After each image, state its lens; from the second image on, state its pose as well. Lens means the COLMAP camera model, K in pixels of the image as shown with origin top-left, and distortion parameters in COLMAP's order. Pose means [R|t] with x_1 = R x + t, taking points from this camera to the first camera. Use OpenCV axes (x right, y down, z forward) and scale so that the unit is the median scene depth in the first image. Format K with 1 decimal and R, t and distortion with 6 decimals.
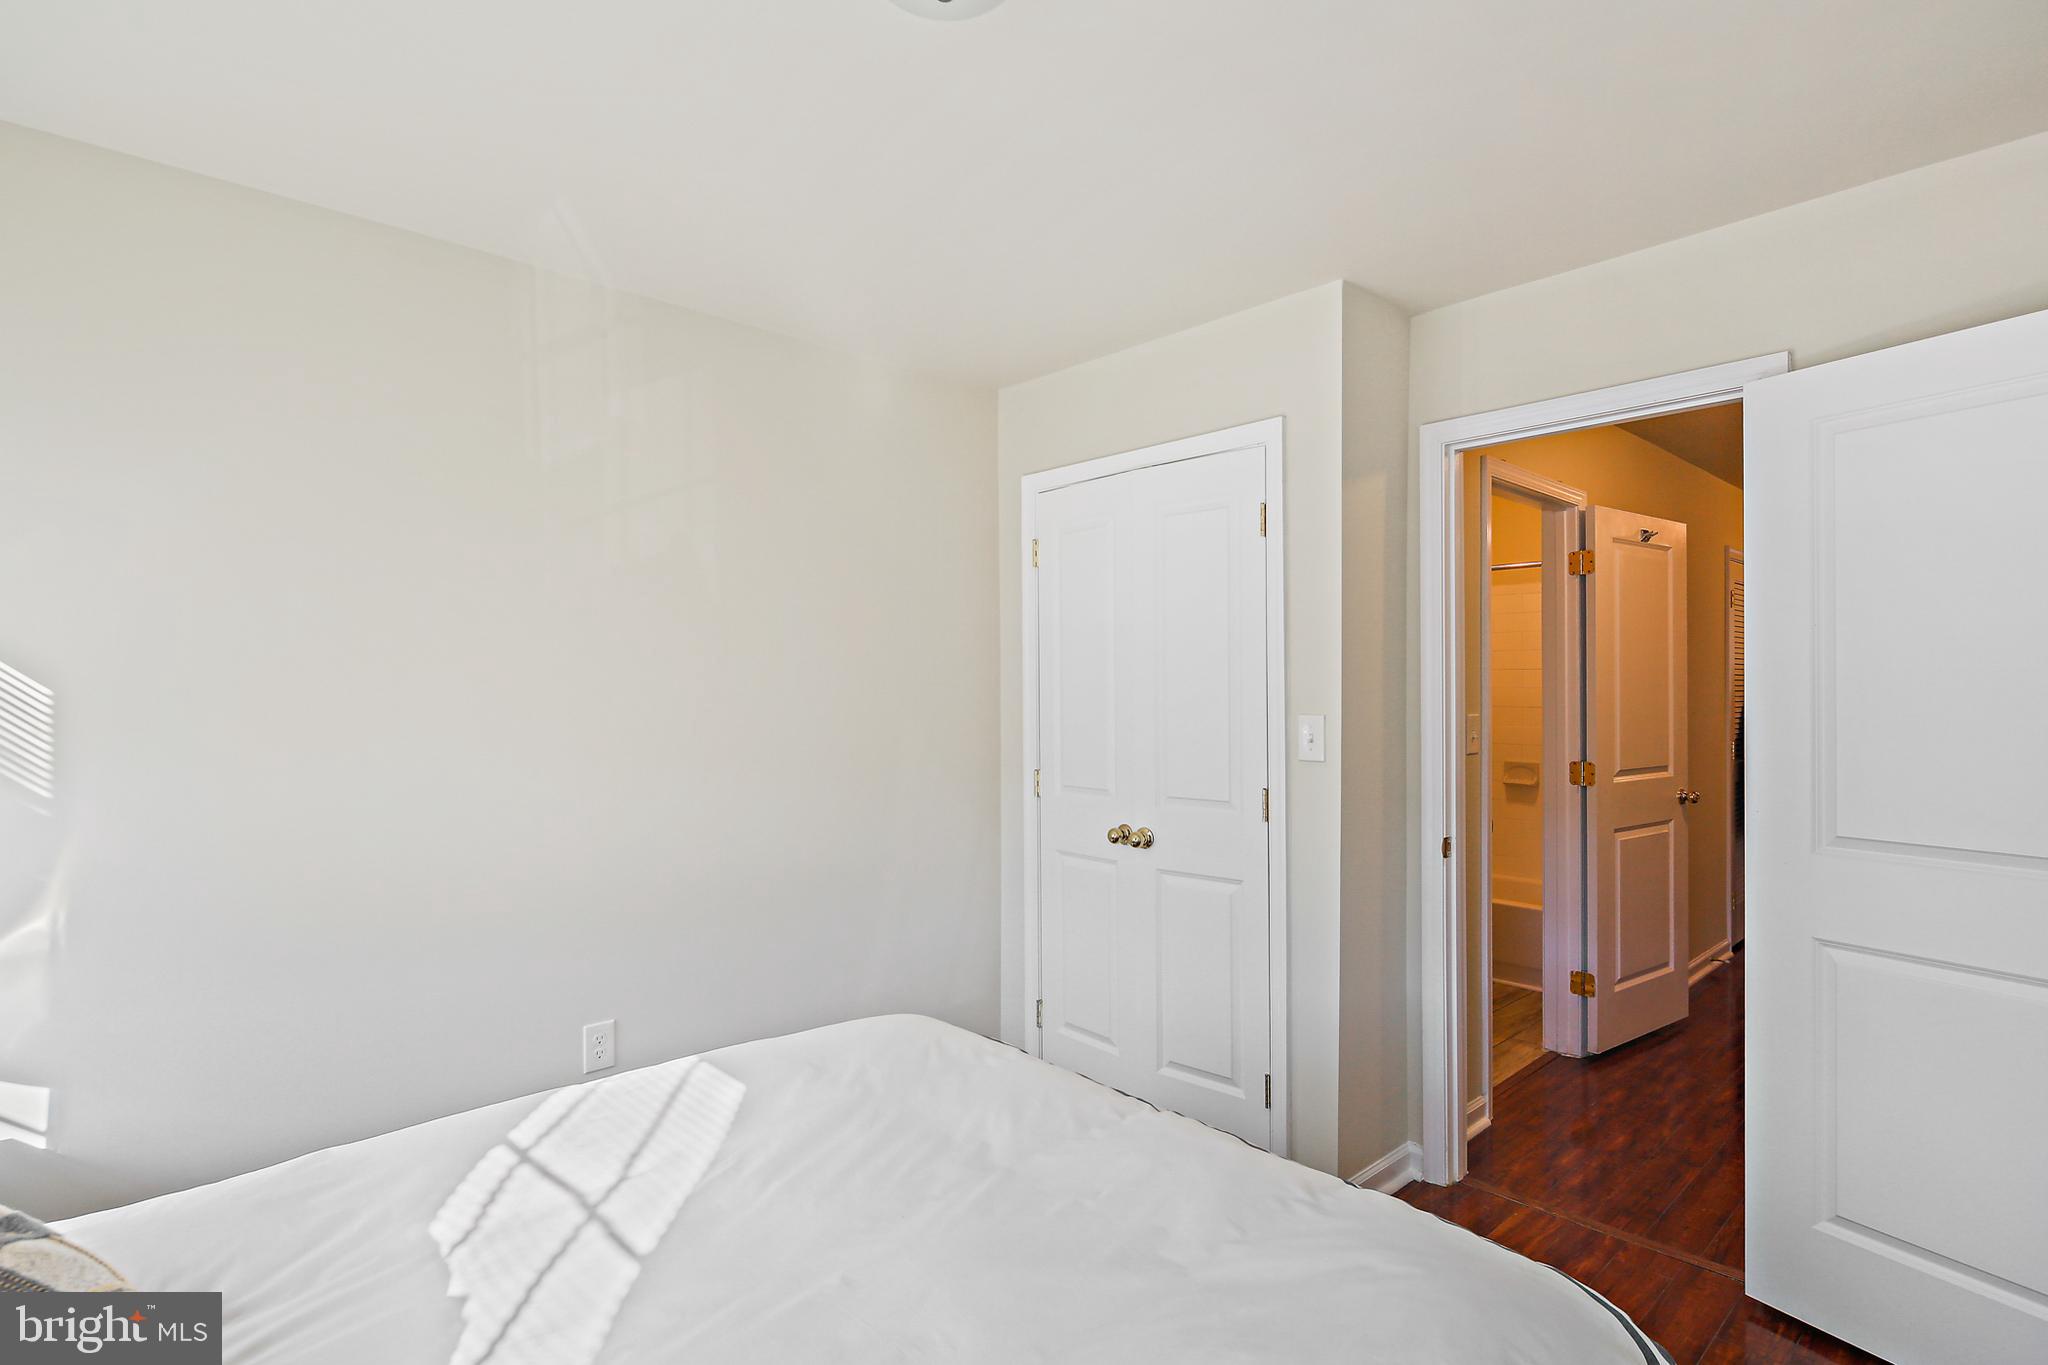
lens RADIAL K [[1069.0, 0, 1024.0], [0, 1069.0, 682.5], [0, 0, 1]] dist [-0.000892, -0.000769]
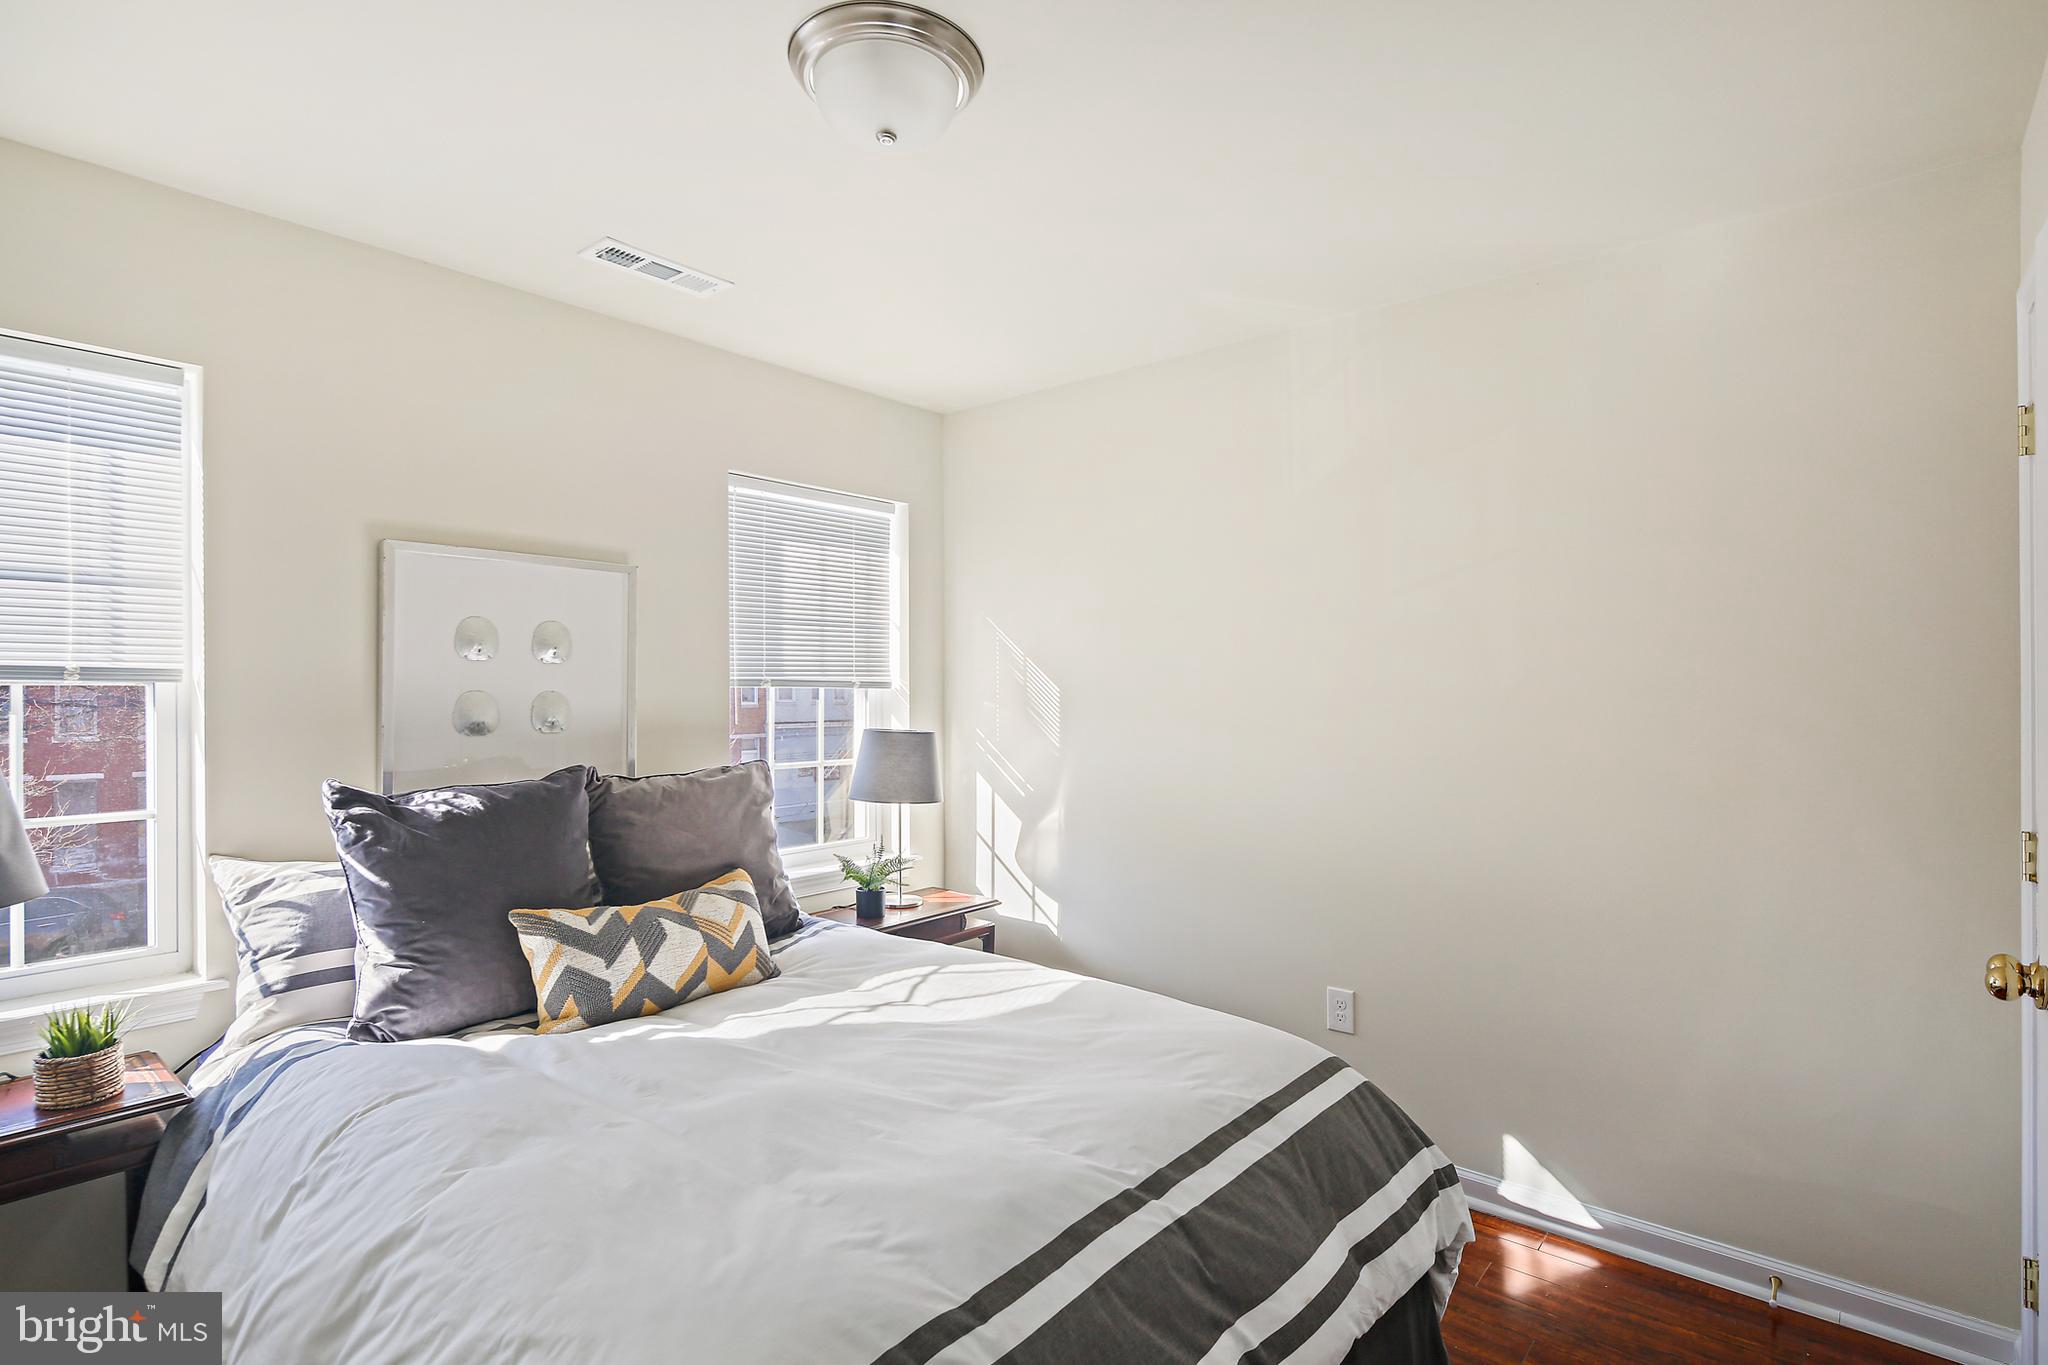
lens RADIAL K [[991.6, 0, 987.7], [0, 991.6, 690.6], [0, 0, 1]] dist [0.003300, 0.000867]
pose [[0.105906, 0.011231, -0.994313, 0.983563], [-0.001037, 0.999937, 0.011184, -0.011758], [0.994376, -0.000154, 0.105911, 0.858939]]
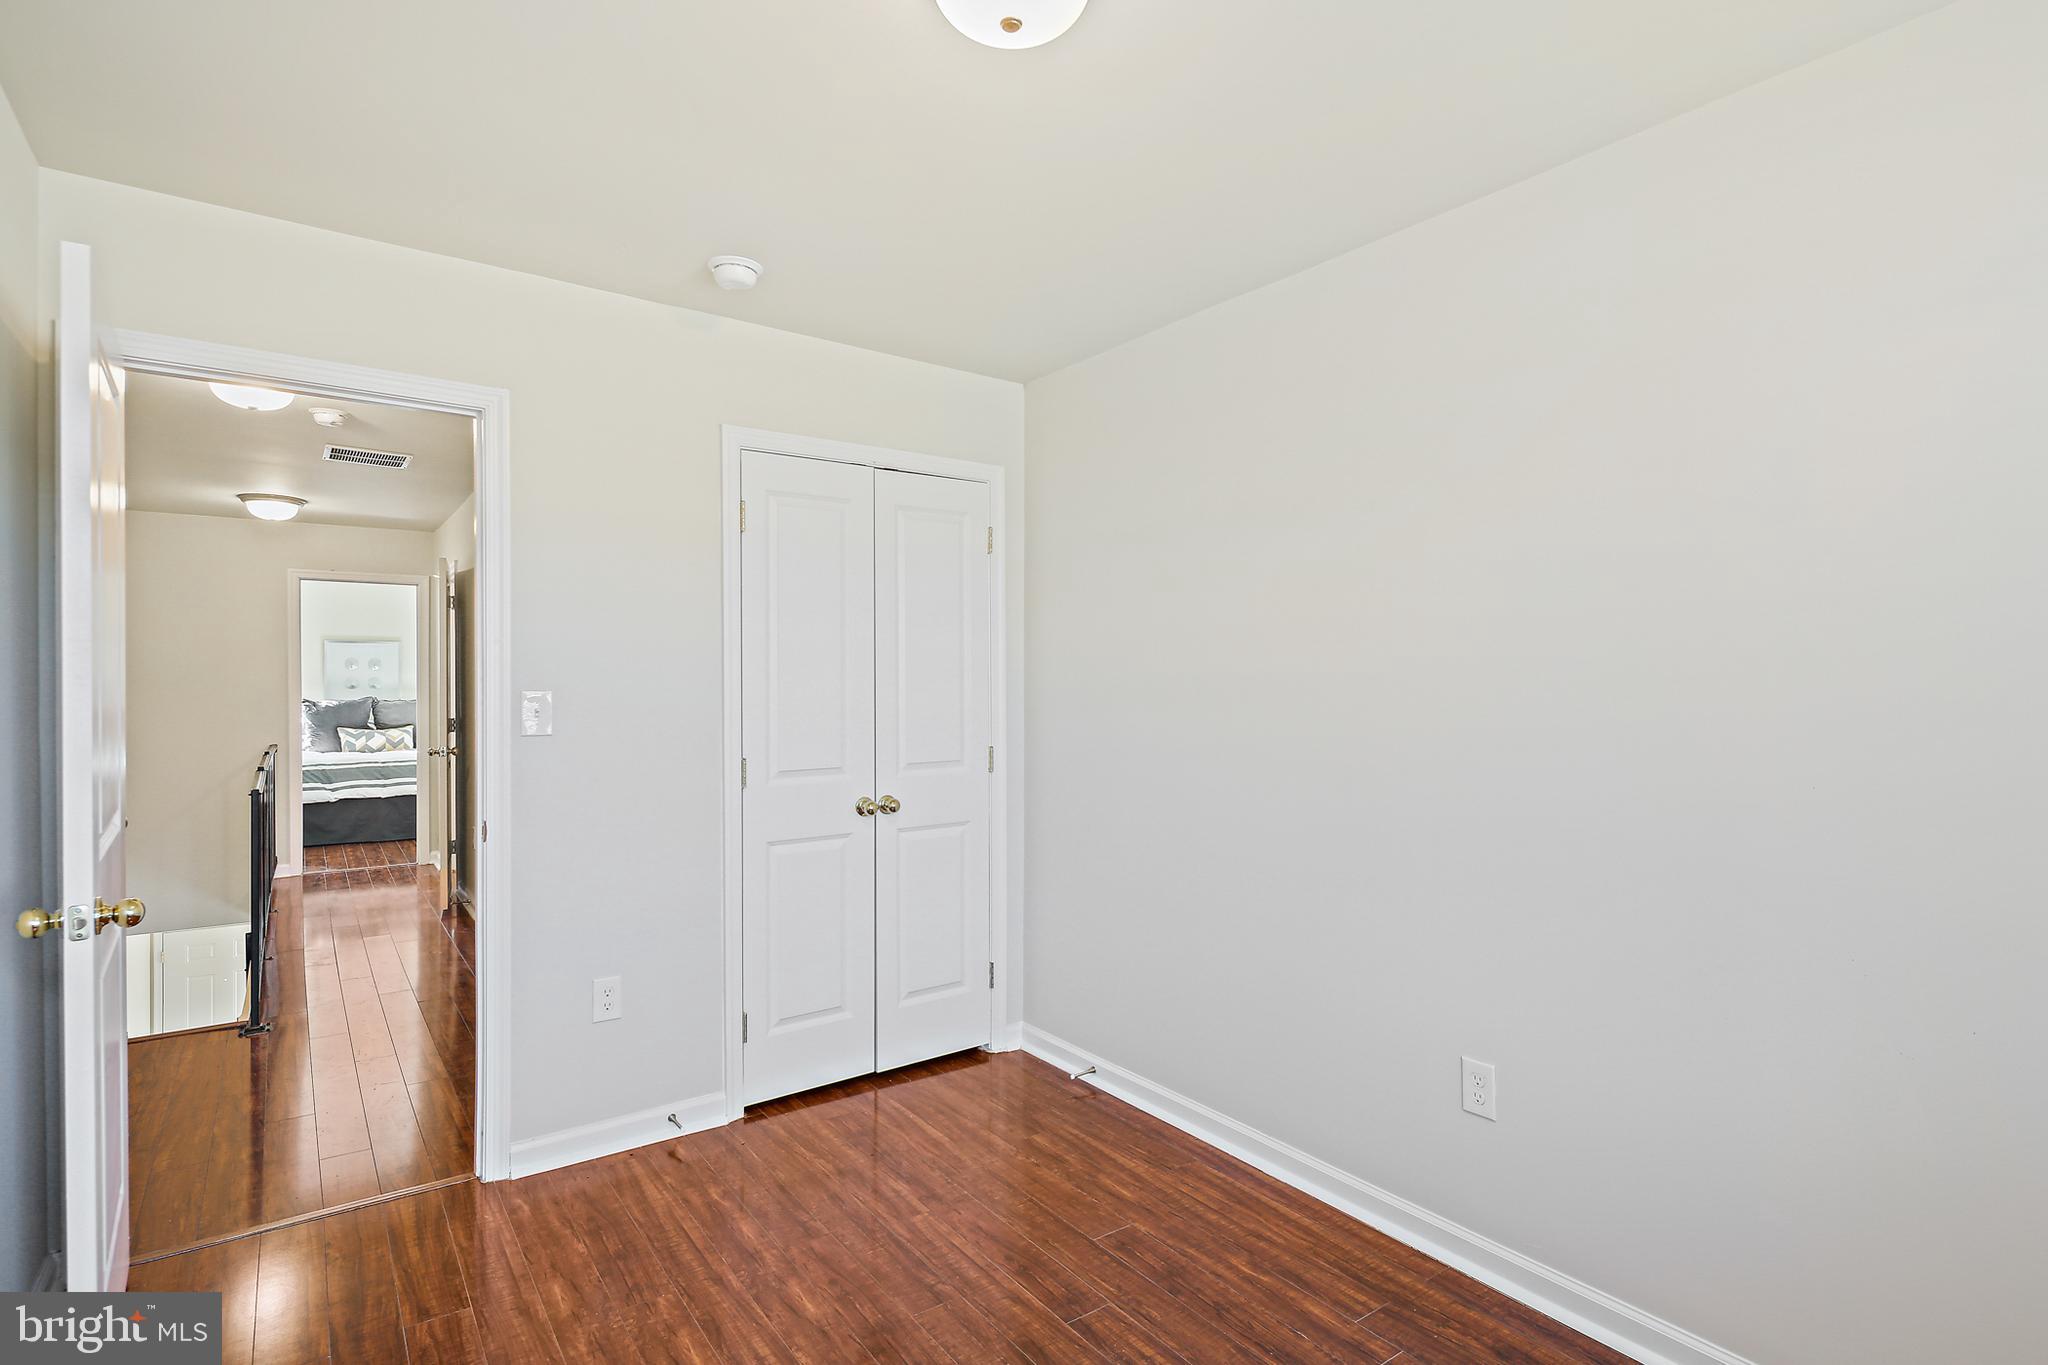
lens RADIAL K [[1021.4, 0, 1025.5], [0, 1021.4, 673.9], [0, 0, 1]] dist [0.002142, -0.000761]
pose [[-0.100326, 0.012547, -0.994876, 5.170132], [-0.001063, 0.999919, 0.012718, -0.098094], [0.994954, 0.002333, -0.100304, 5.001076]]
